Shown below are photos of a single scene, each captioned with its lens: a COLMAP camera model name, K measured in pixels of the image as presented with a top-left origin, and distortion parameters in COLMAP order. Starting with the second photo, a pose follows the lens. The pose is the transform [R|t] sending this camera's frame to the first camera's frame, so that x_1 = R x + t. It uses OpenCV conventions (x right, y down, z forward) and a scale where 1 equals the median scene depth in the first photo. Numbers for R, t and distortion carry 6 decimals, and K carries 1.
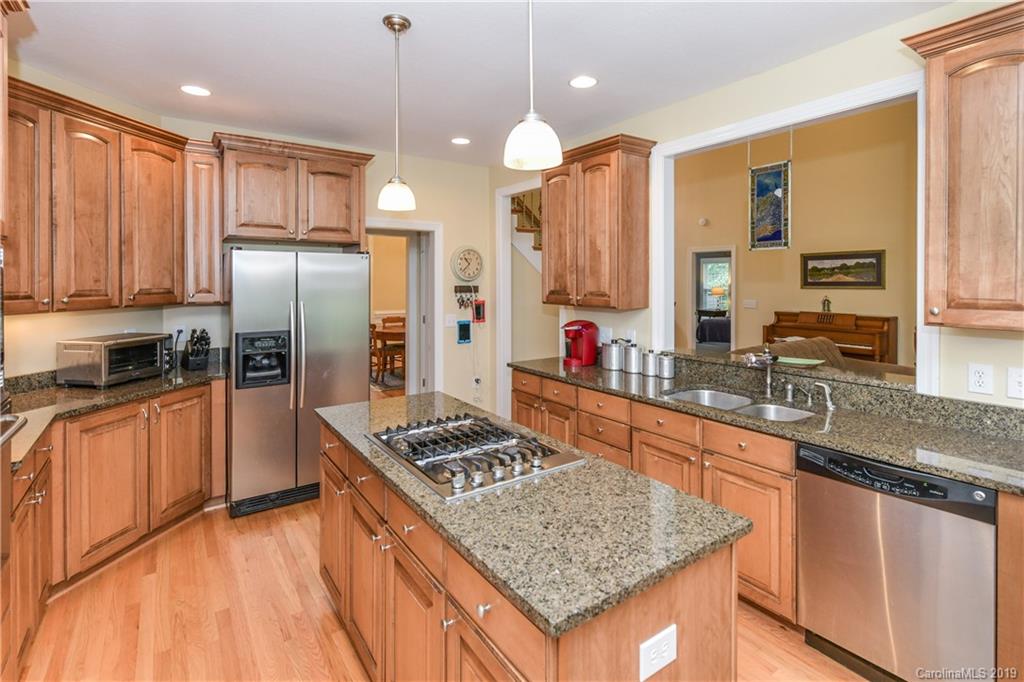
lens RADIAL K [[491.6, 0, 511.8], [0, 491.6, 282.2], [0, 0, 1]] dist [-0.000384, -0.000046]
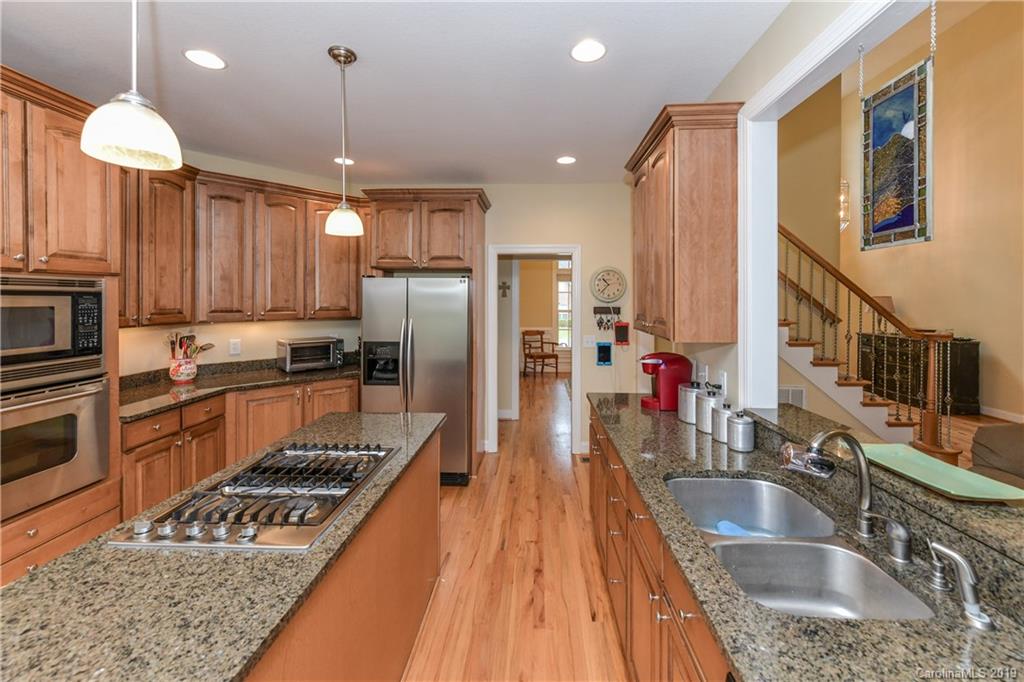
lens RADIAL K [[412.8, 0, 519.1], [0, 412.8, 298.5], [0, 0, 1]] dist [0.001164, -0.000165]
pose [[0.796101, 0.001058, -0.605162, 0.452924], [-0.005477, 0.999970, -0.005457, -0.007181], [0.605139, 0.007659, 0.796083, 0.403978]]
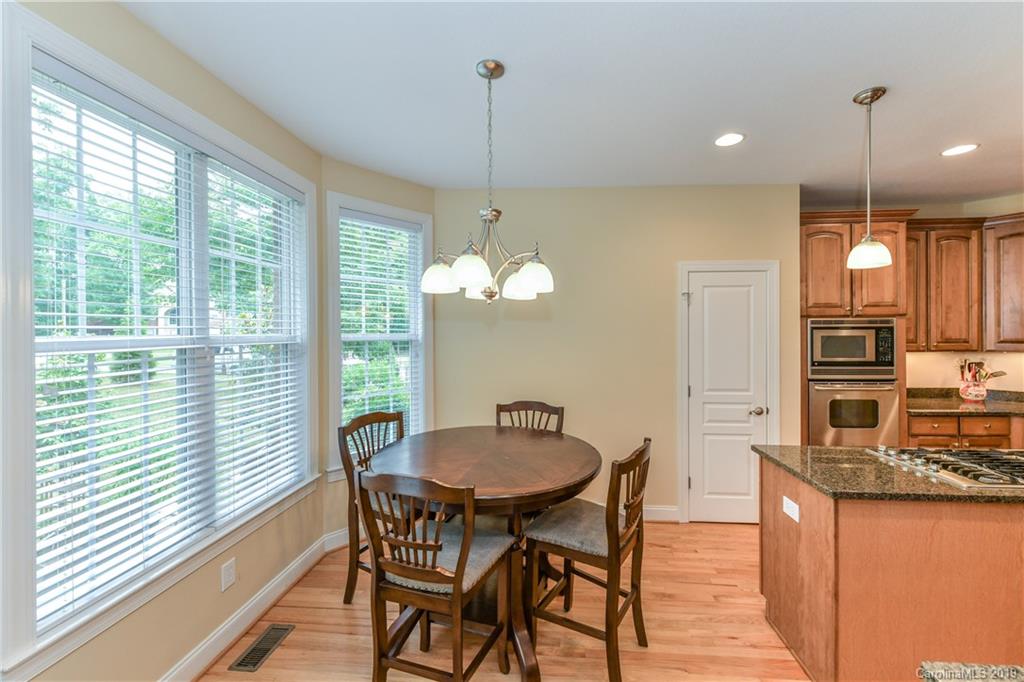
lens RADIAL K [[402.8, 0, 519.9], [0, 402.8, 336.0], [0, 0, 1]] dist [0.000964, -0.000003]
pose [[-0.644669, 0.013659, -0.764340, 0.990083], [0.002078, 0.999868, 0.016115, -0.013504], [0.764459, 0.008801, -0.644612, 0.474592]]
